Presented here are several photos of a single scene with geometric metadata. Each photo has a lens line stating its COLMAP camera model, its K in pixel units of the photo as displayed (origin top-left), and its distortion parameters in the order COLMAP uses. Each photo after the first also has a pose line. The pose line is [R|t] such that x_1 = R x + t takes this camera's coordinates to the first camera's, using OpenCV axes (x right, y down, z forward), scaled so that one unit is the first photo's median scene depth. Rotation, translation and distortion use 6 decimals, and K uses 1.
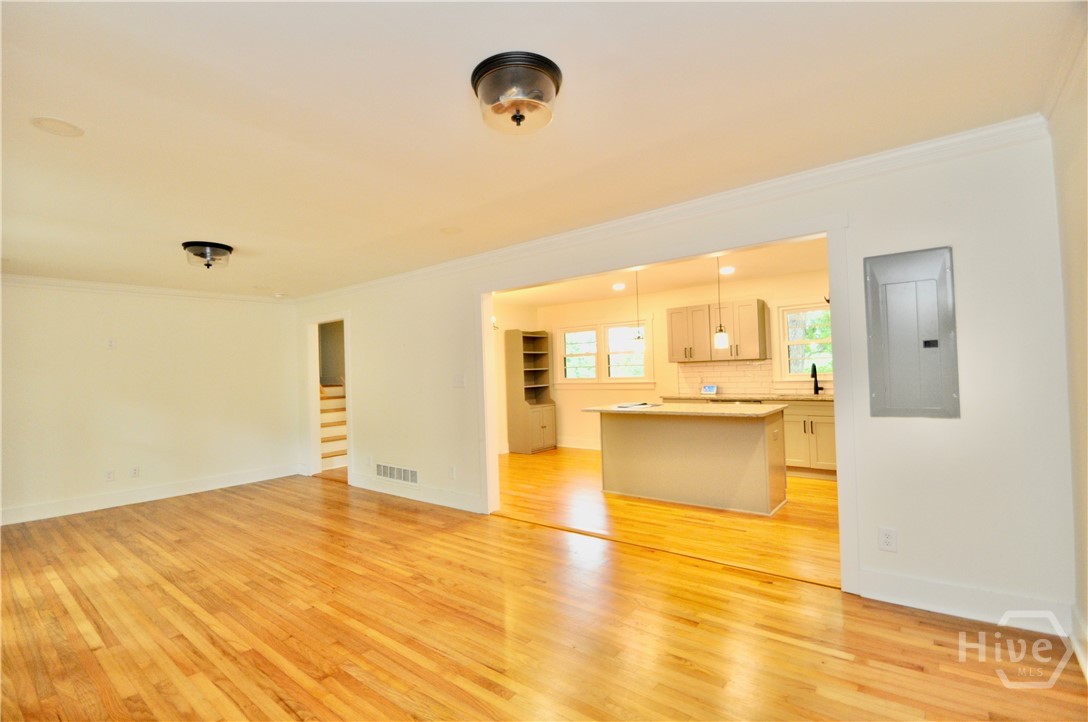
lens RADIAL K [[497.2, 0, 532.3], [0, 497.2, 361.0], [0, 0, 1]] dist [0.009790, -0.016829]
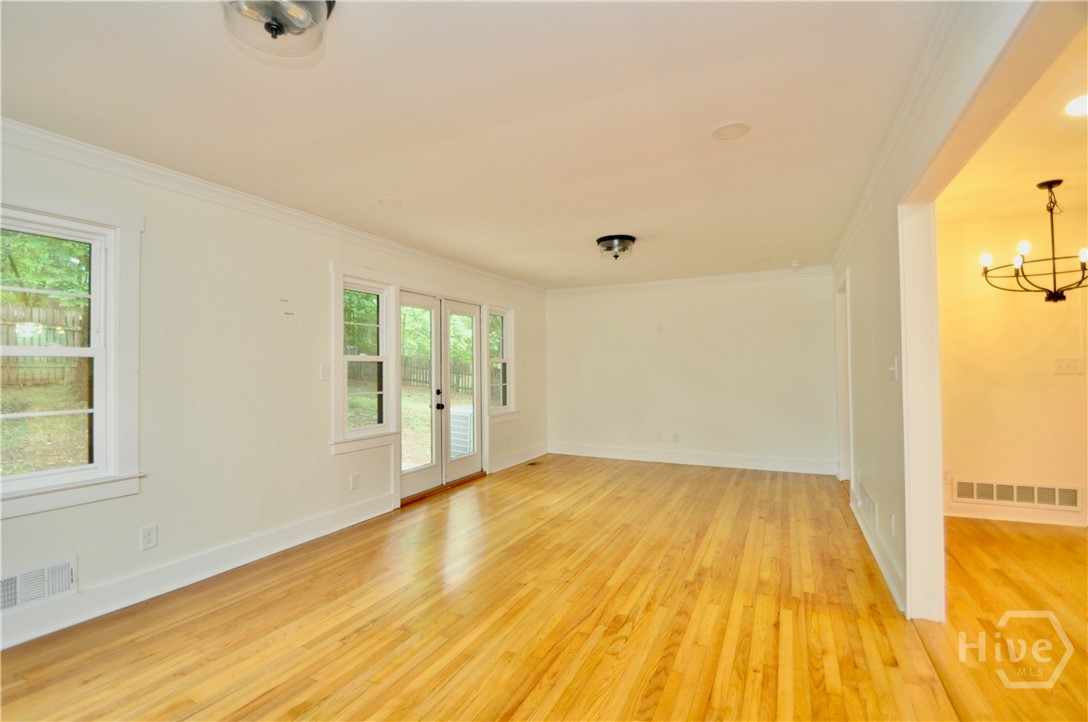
lens RADIAL K [[497.2, 0, 532.3], [0, 497.2, 361.0], [0, 0, 1]] dist [0.009790, -0.016829]
pose [[0.215077, 0.015533, -0.976473, 0.384819], [0.024425, 0.999475, 0.021279, 0.011760], [0.976292, -0.028427, 0.214585, 0.566506]]
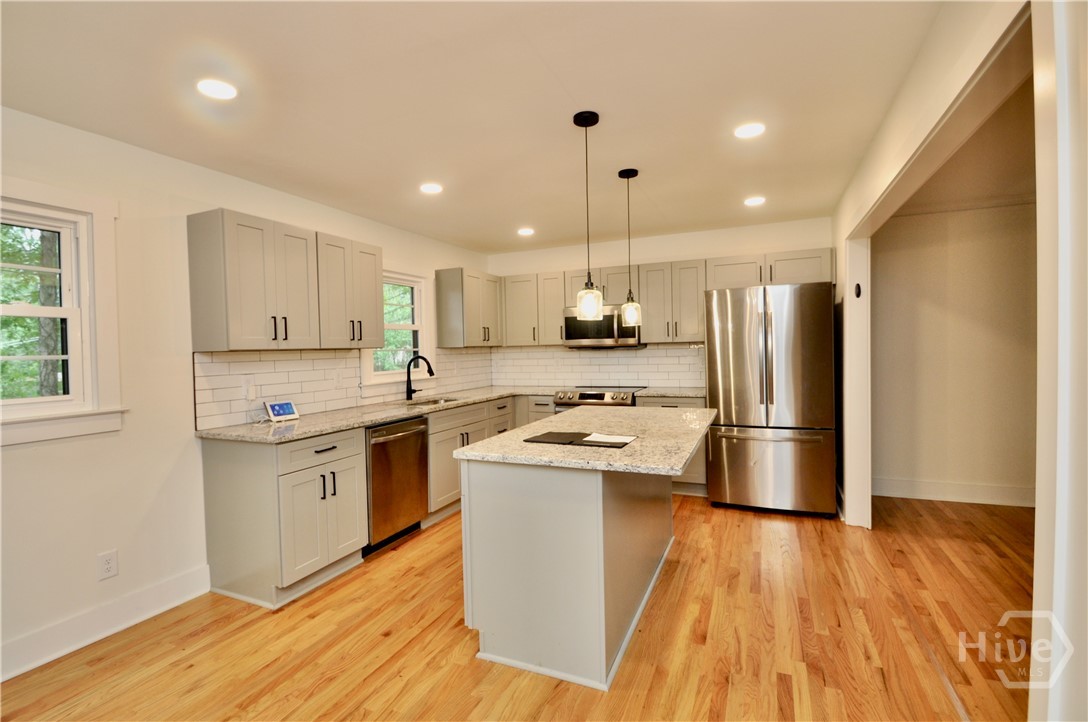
lens RADIAL K [[497.2, 0, 532.3], [0, 497.2, 361.0], [0, 0, 1]] dist [0.009790, -0.016829]
pose [[-0.250584, 0.015136, 0.967977, -0.259703], [0.012186, 0.999848, -0.012480, 0.032182], [-0.968018, 0.008668, -0.250730, 1.476163]]
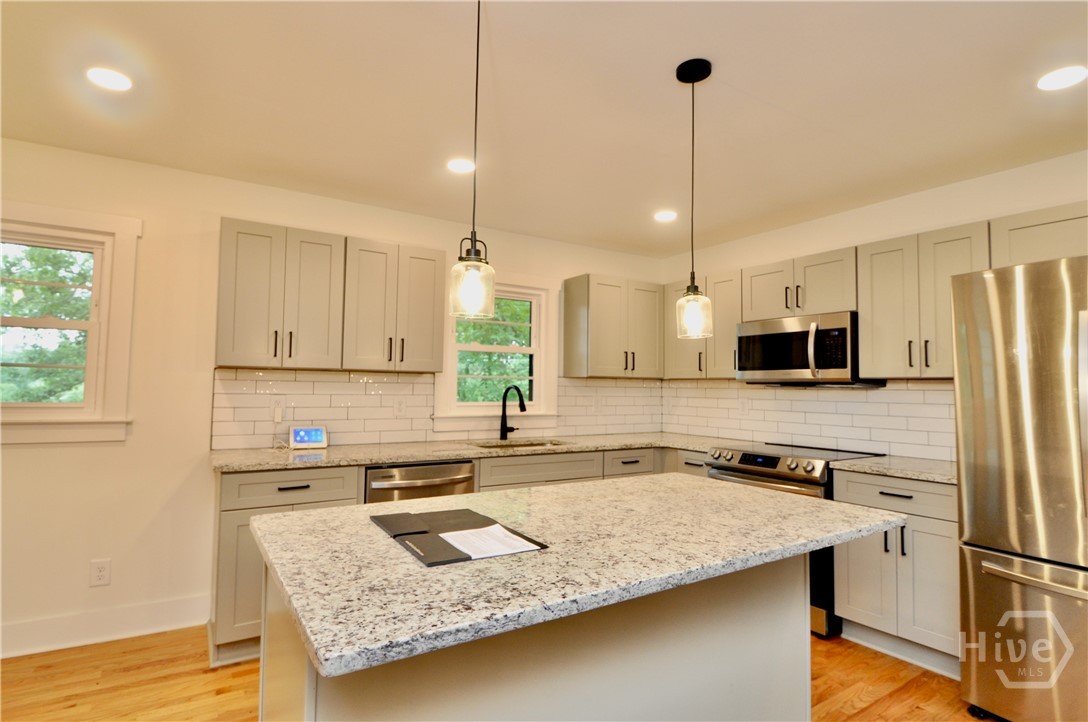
lens RADIAL K [[544.7, 0, 536.7], [0, 544.7, 360.8], [0, 0, 1]] dist [0.004431, -0.013083]
pose [[0.312978, 0.084262, 0.946015, -0.038062], [-0.045371, 0.996246, -0.073725, 0.030357], [-0.948676, -0.019847, 0.315627, 1.119711]]
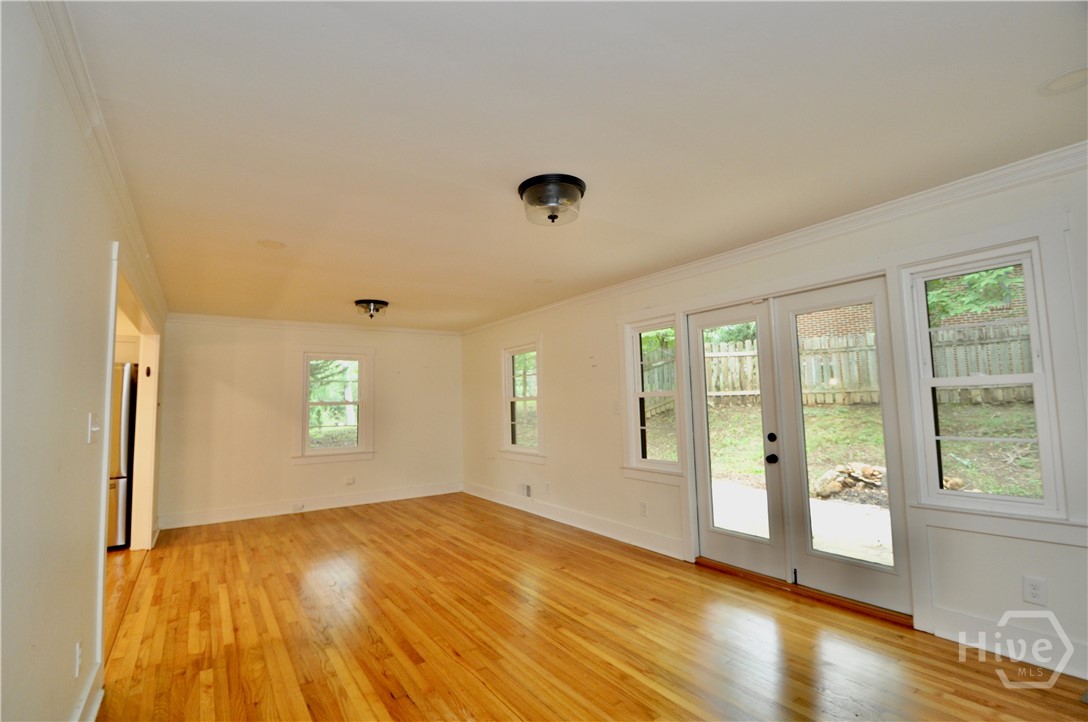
lens RADIAL K [[497.2, 0, 532.3], [0, 497.2, 361.0], [0, 0, 1]] dist [0.009790, -0.016829]
pose [[-0.954055, 0.080095, 0.288727, -0.783684], [0.048373, 0.992142, -0.115386, 0.060961], [-0.295700, -0.096119, -0.950433, 1.571379]]
